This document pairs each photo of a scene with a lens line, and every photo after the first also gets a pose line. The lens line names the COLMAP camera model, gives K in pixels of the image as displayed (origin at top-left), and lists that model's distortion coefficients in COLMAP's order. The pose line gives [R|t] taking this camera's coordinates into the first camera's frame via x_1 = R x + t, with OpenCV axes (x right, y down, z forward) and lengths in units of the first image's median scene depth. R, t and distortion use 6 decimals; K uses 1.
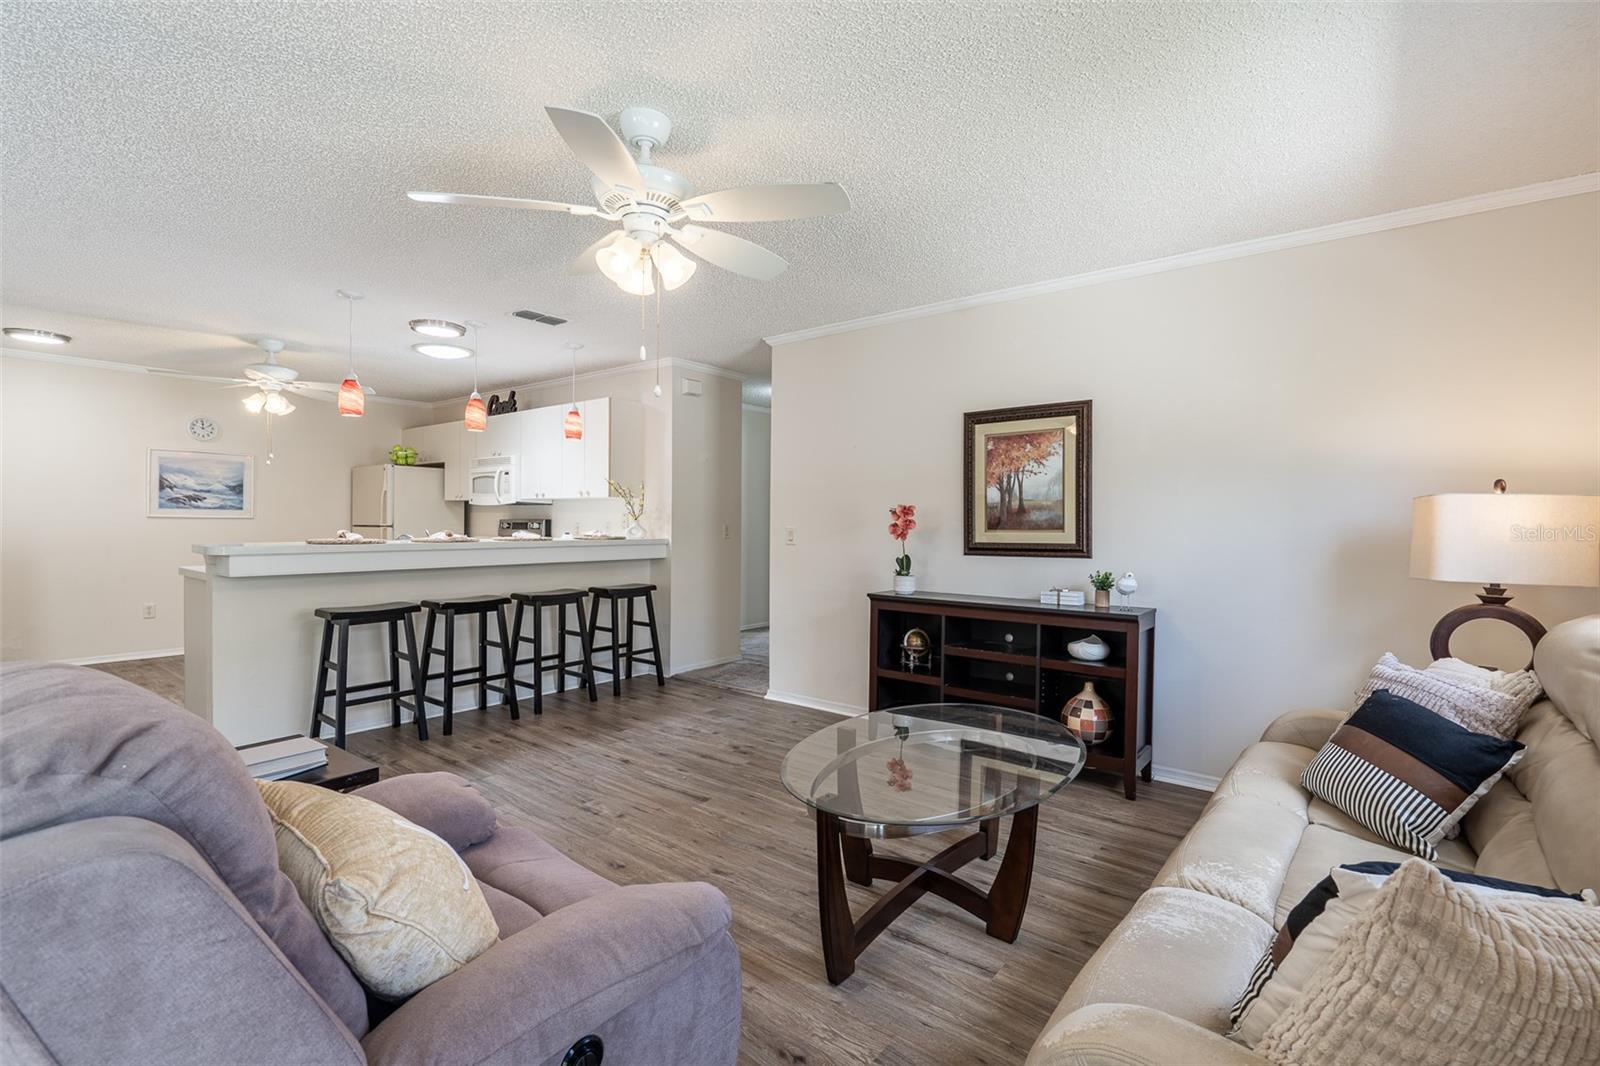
lens RADIAL K [[724.2, 0, 796.7], [0, 724.2, 530.0], [0, 0, 1]] dist [-0.002678, 0.002355]
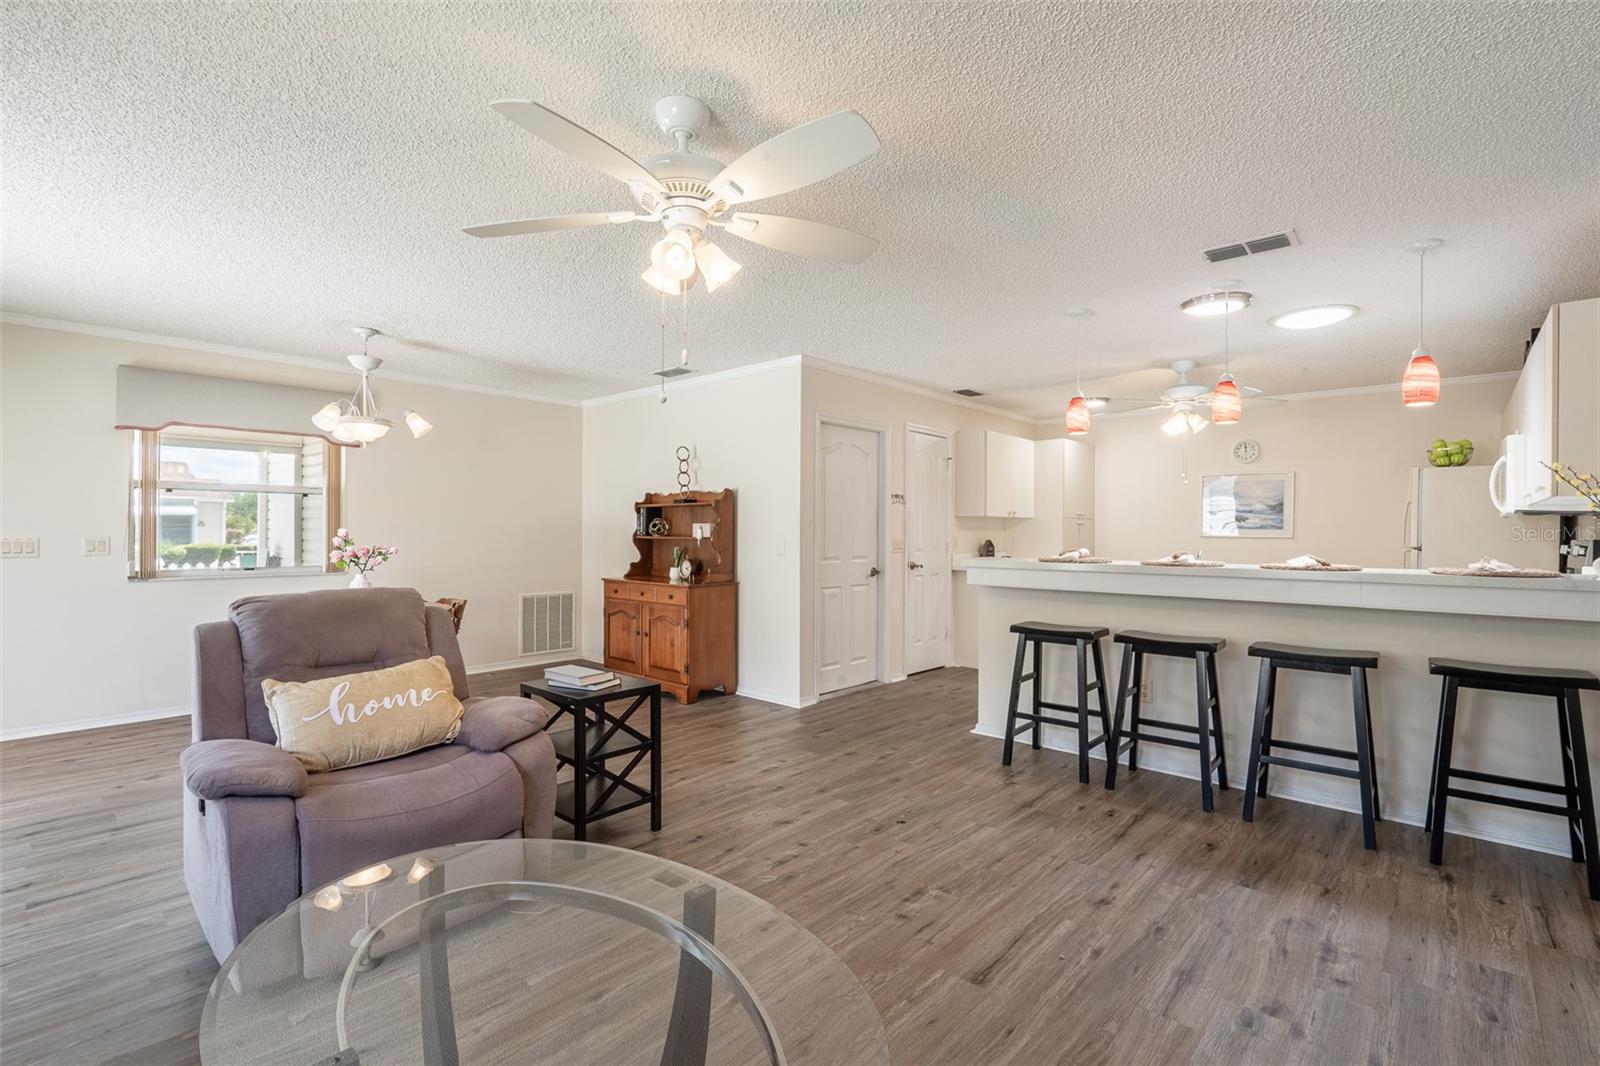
lens RADIAL K [[724.2, 0, 802.5], [0, 724.2, 533.2], [0, 0, 1]] dist [-0.002678, 0.002355]
pose [[-0.057156, -0.006444, -0.998344, 0.328758], [-0.019081, 0.999804, -0.005361, -0.006917], [0.998183, 0.018743, -0.057268, 0.561849]]
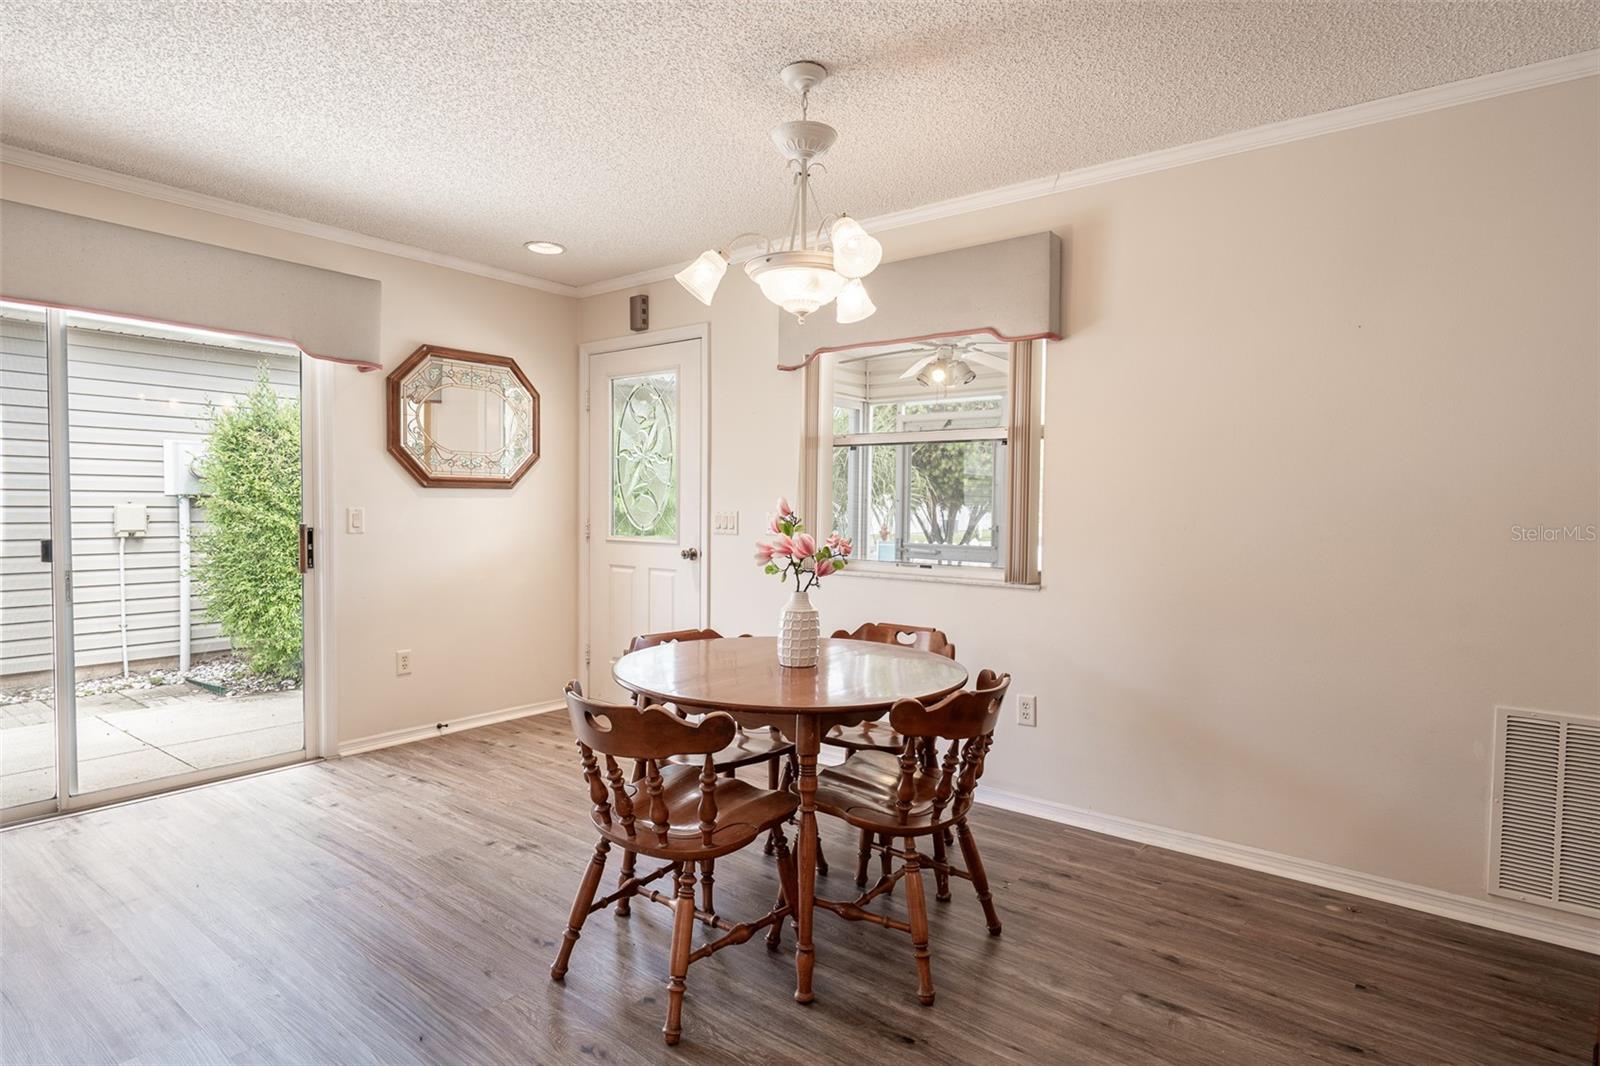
lens RADIAL K [[857.7, 0, 812.2], [0, 857.7, 541.4], [0, 0, 1]] dist [-0.014691, 0.000046]
pose [[-0.999564, -0.023199, -0.018249, -0.548094], [-0.024153, 0.998255, 0.053882, -0.008728], [0.016967, 0.054299, -0.998381, 0.478012]]
